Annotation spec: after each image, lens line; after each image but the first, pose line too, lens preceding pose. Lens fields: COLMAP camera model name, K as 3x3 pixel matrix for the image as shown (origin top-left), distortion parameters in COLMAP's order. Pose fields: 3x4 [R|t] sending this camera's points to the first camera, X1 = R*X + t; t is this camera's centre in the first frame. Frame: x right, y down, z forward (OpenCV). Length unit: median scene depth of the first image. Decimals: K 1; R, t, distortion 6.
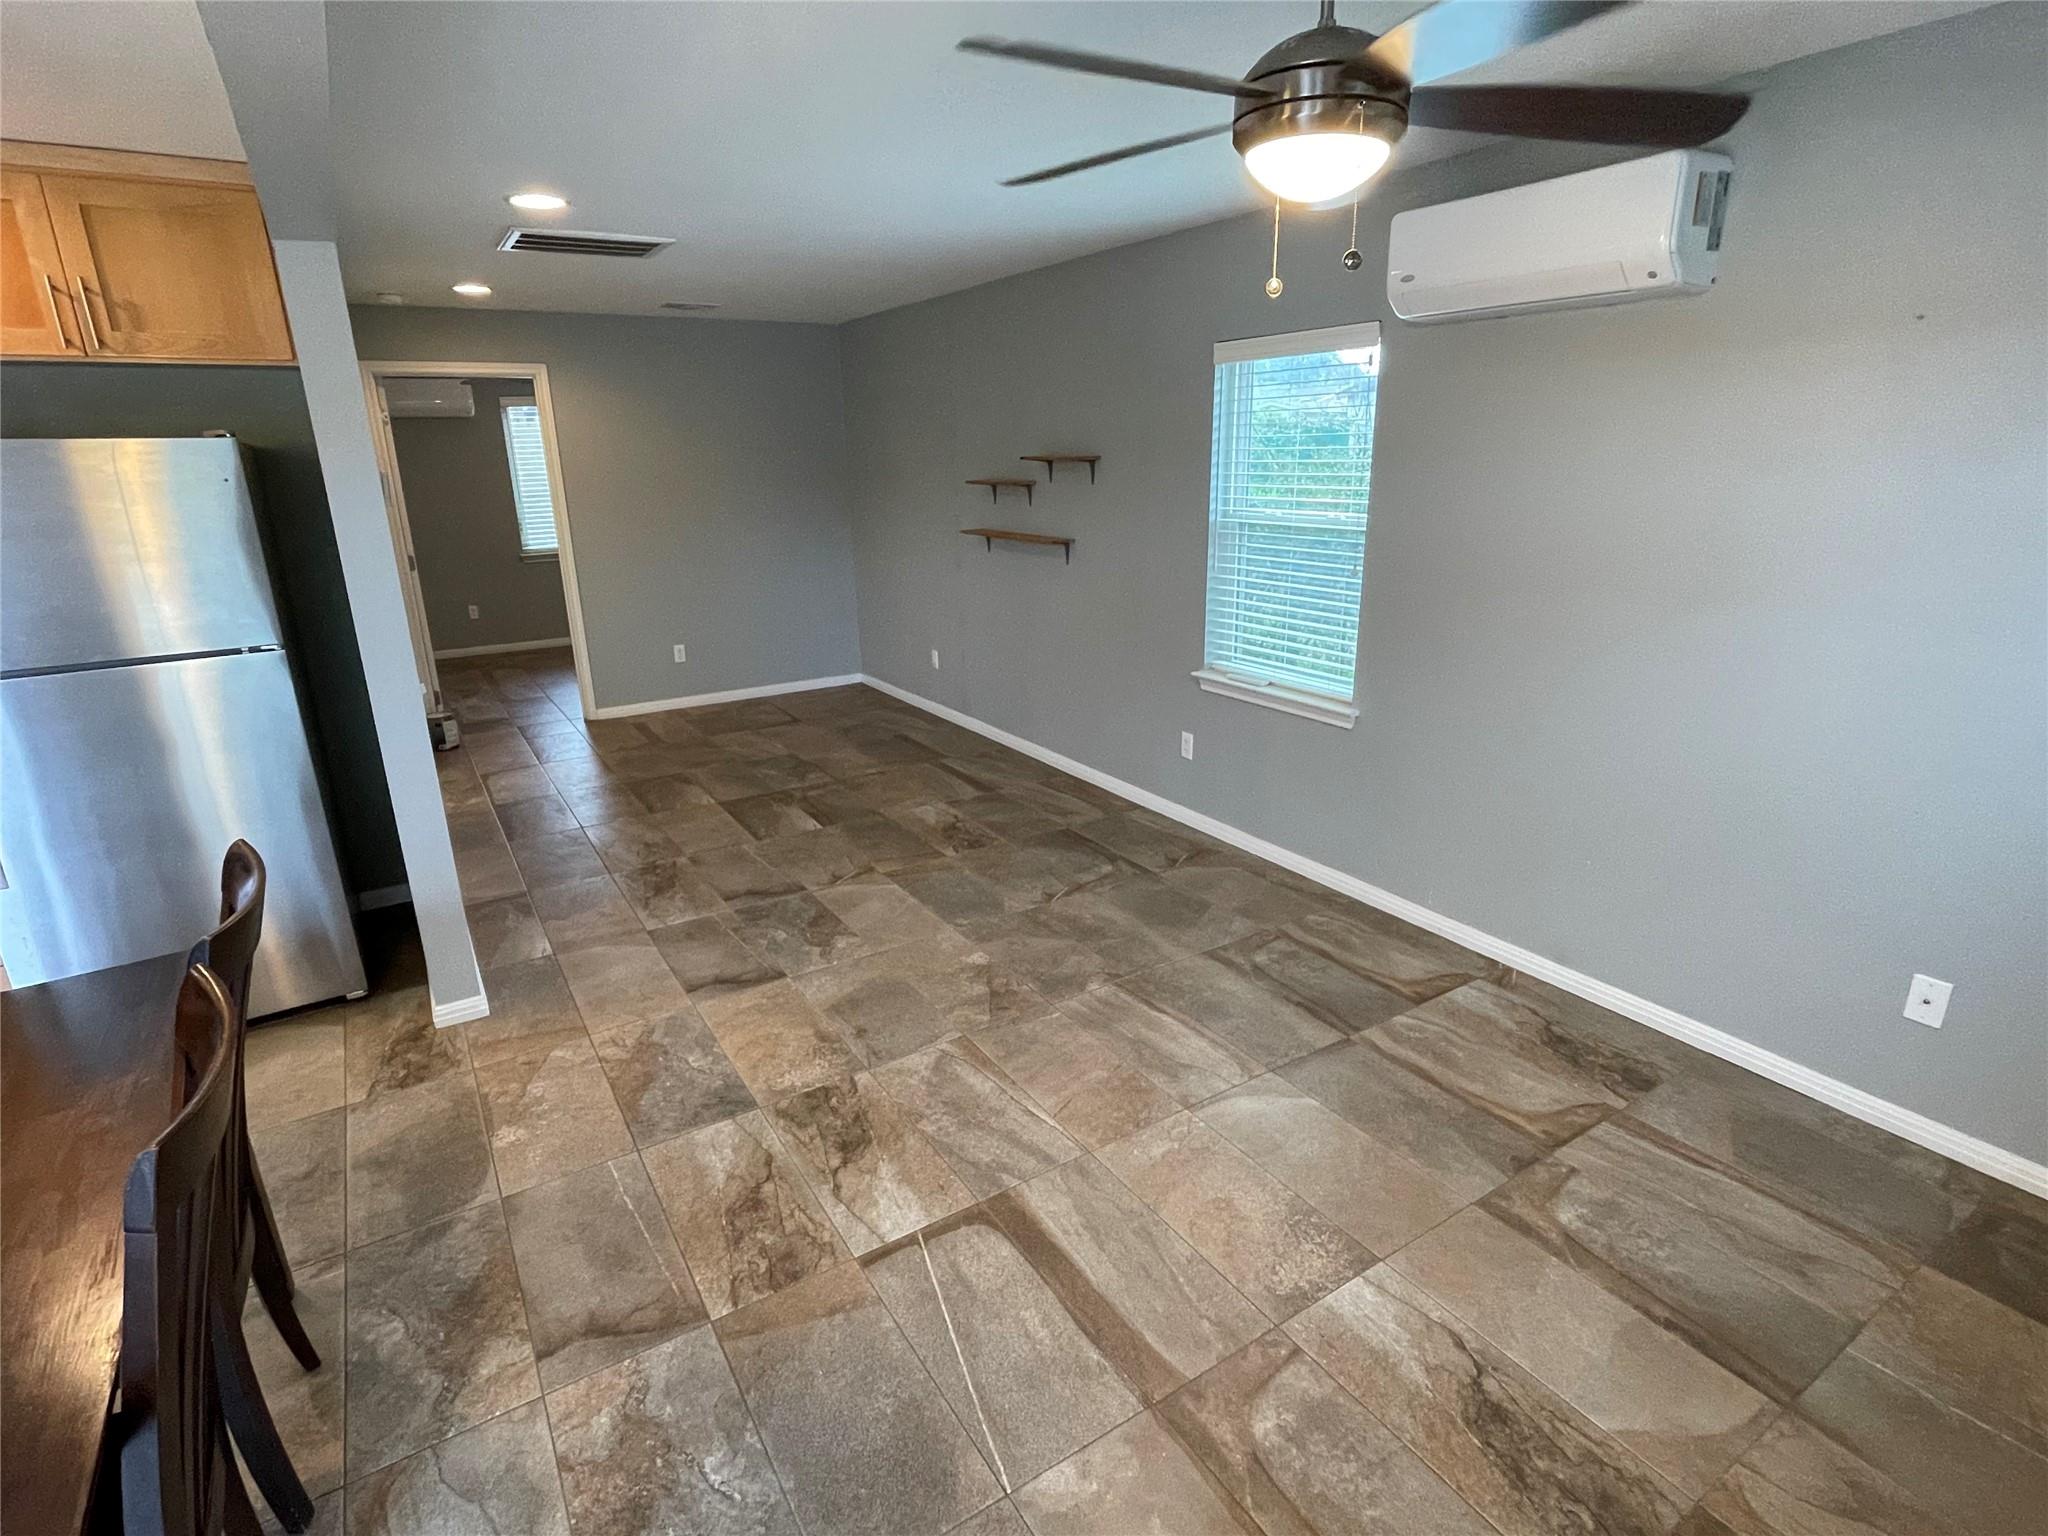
lens RADIAL K [[1022.9, 0, 1011.4], [0, 1022.9, 762.0], [0, 0, 1]] dist [-0.000710, 0.001323]
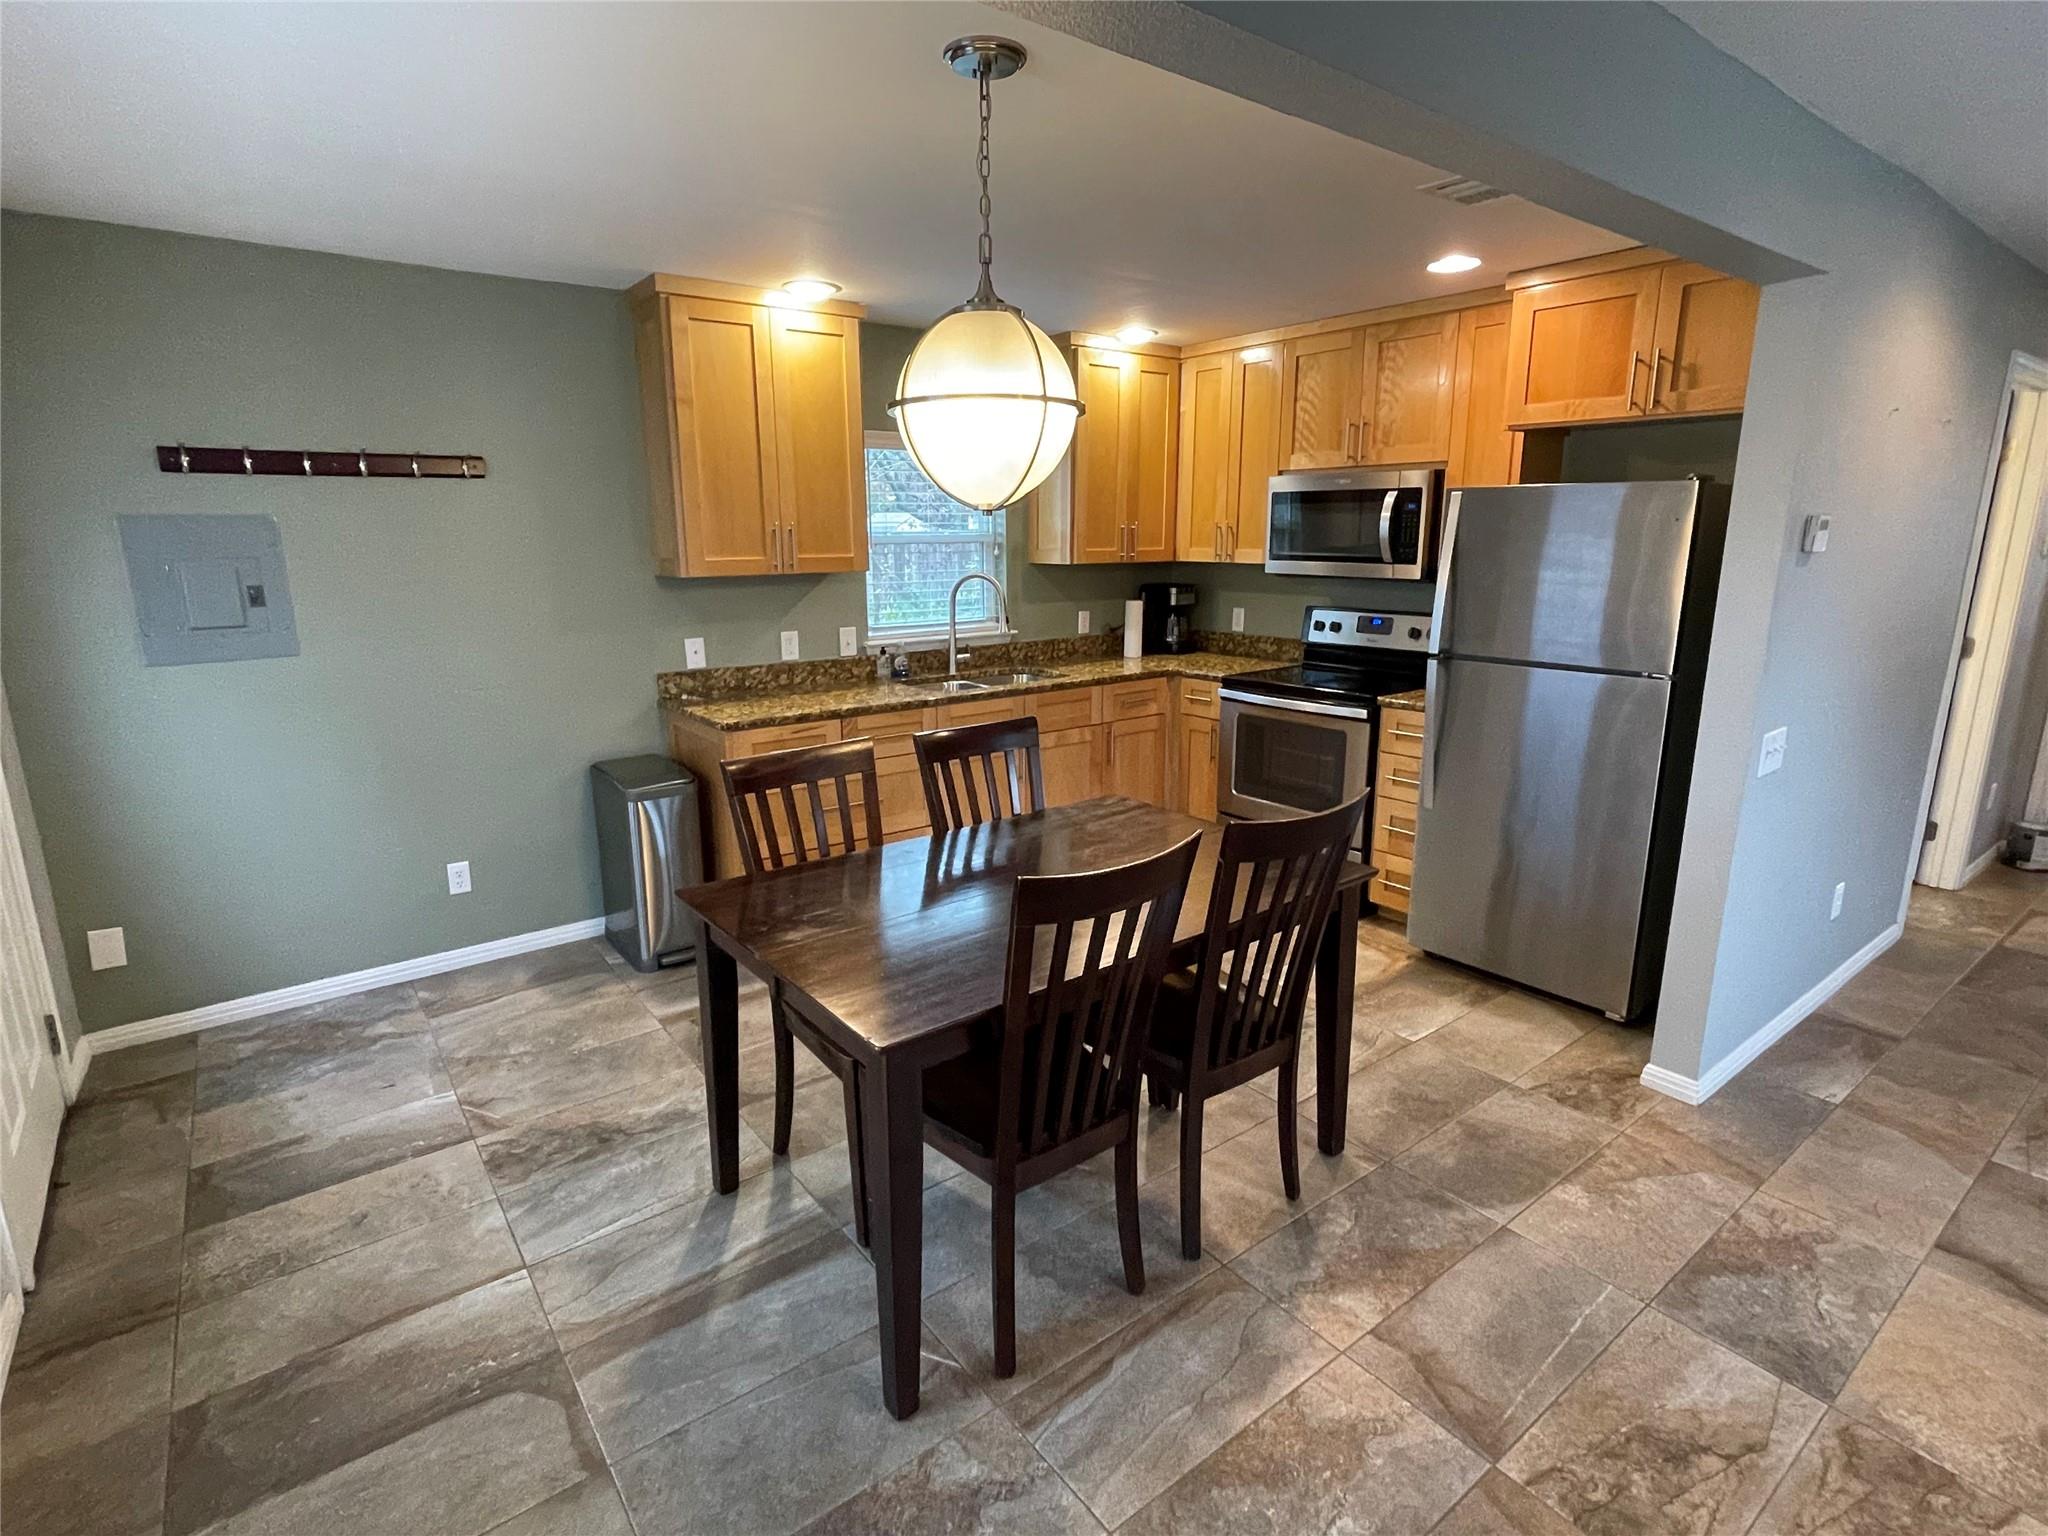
lens RADIAL K [[1022.9, 0, 1011.4], [0, 1022.9, 762.0], [0, 0, 1]] dist [-0.000710, 0.001323]
pose [[0.087478, 0.248182, -0.964756, 0.269899], [-0.292978, 0.932046, 0.213202, -0.060625], [0.952109, 0.264001, 0.154245, 0.226774]]
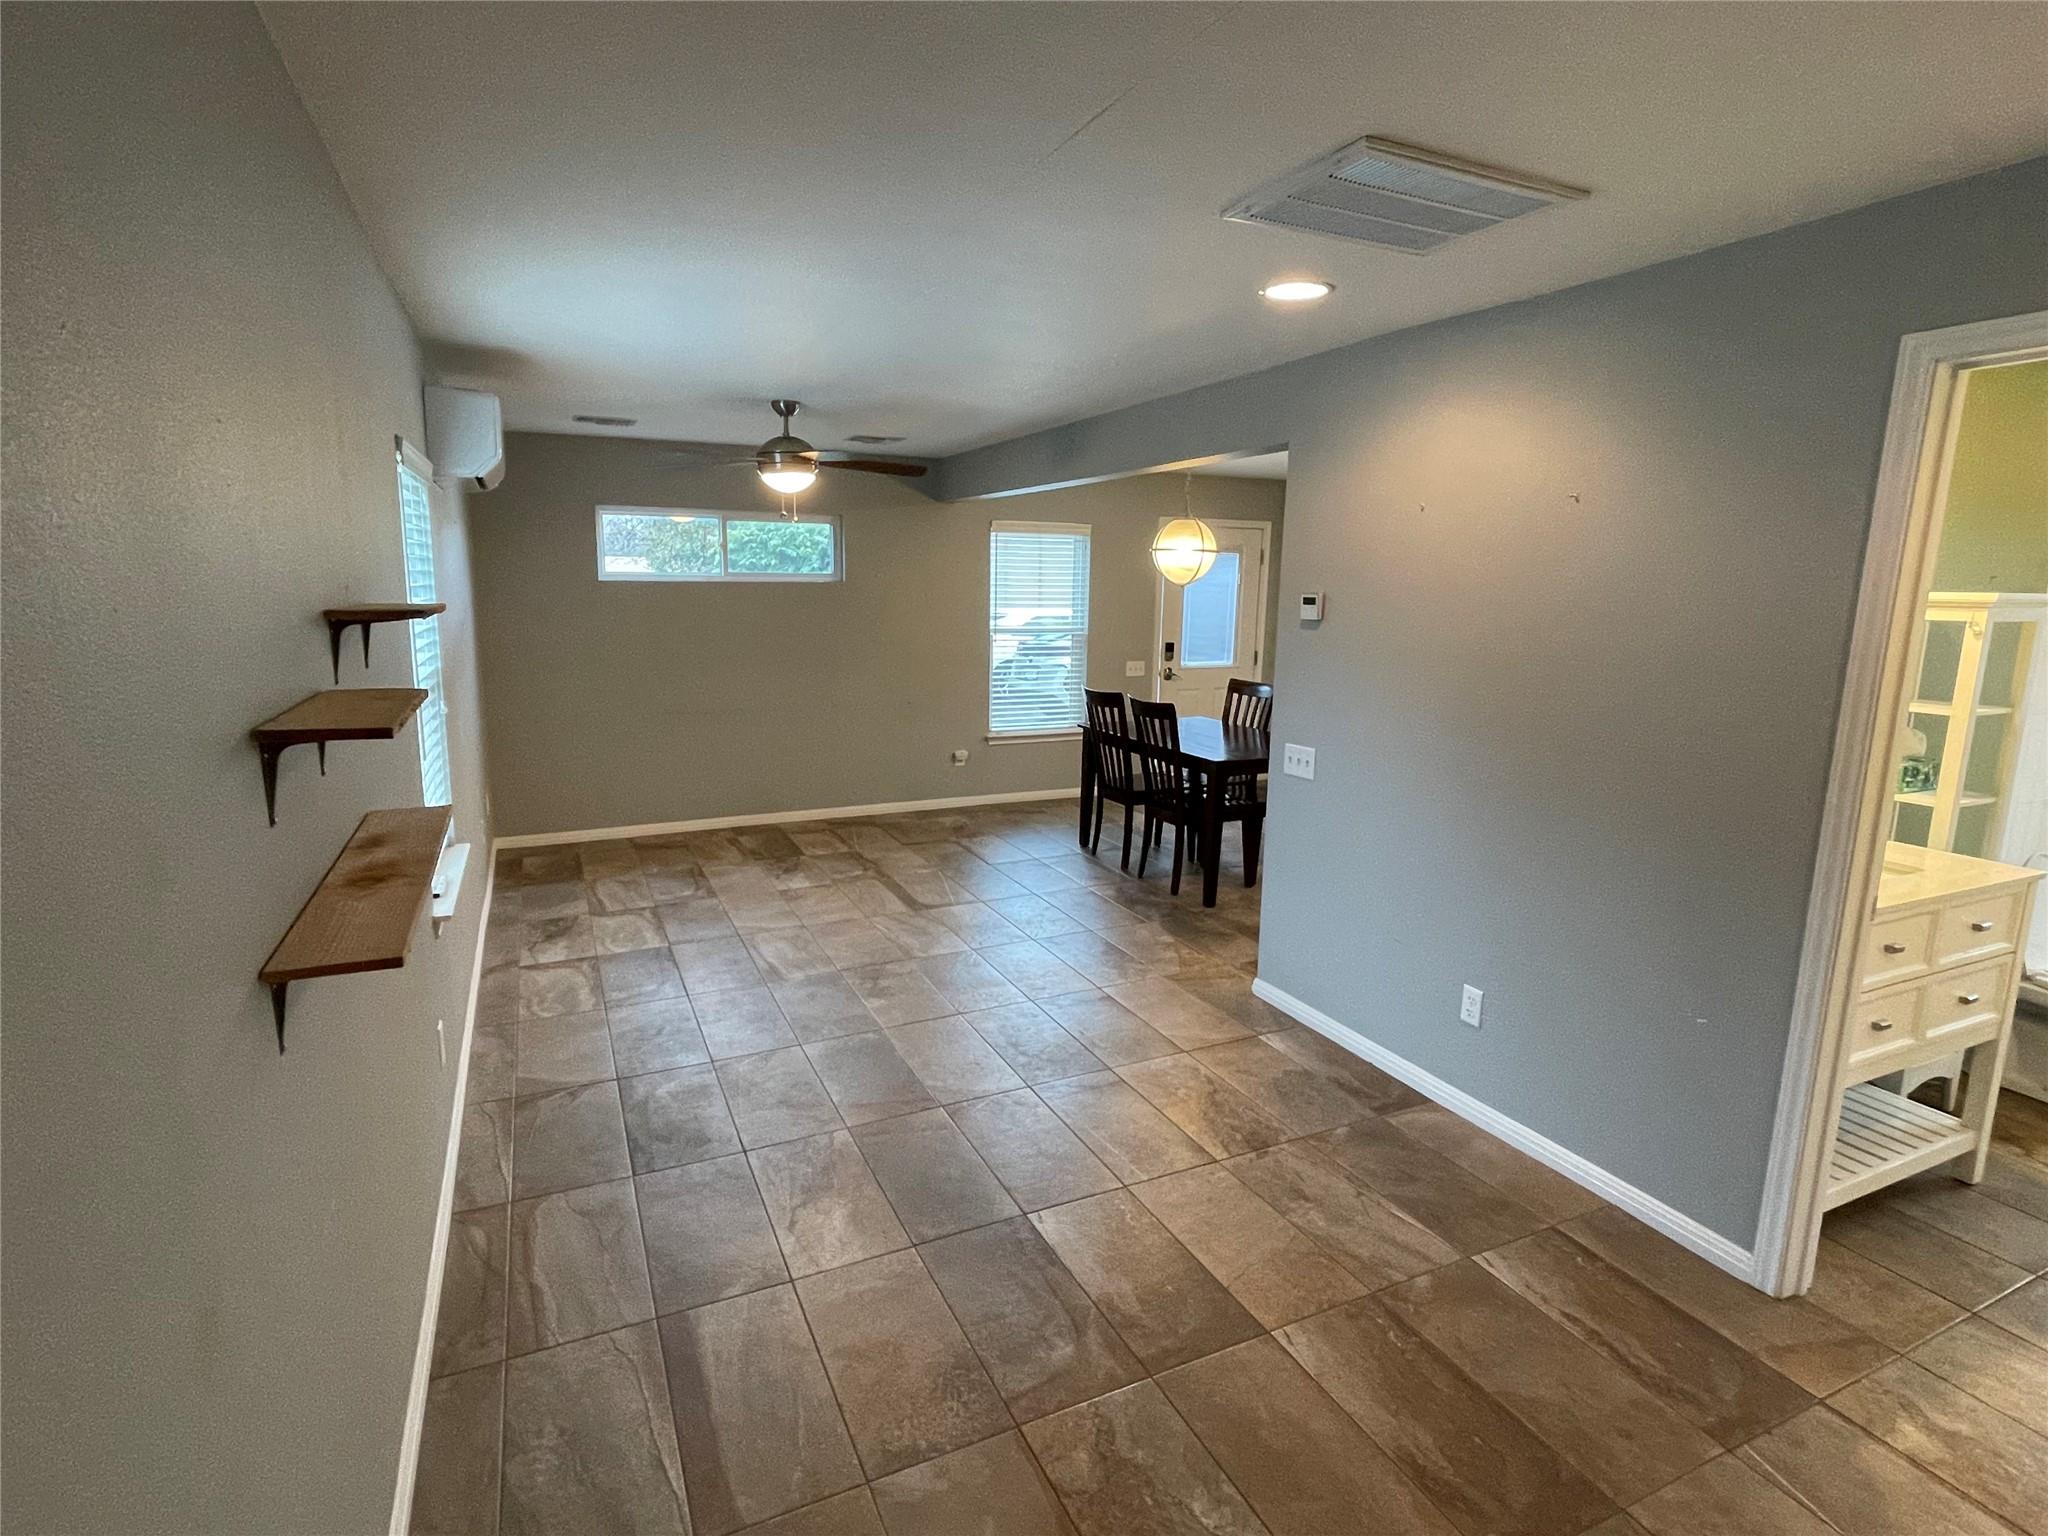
lens RADIAL K [[1019.3, 0, 1015.7], [0, 1019.3, 761.5], [0, 0, 1]] dist [0.033173, -0.031200]
pose [[-0.992353, -0.014121, 0.122618, -0.413746], [0.044095, 0.887314, 0.459053, -0.728016], [-0.115284, 0.460950, -0.879906, 2.346340]]
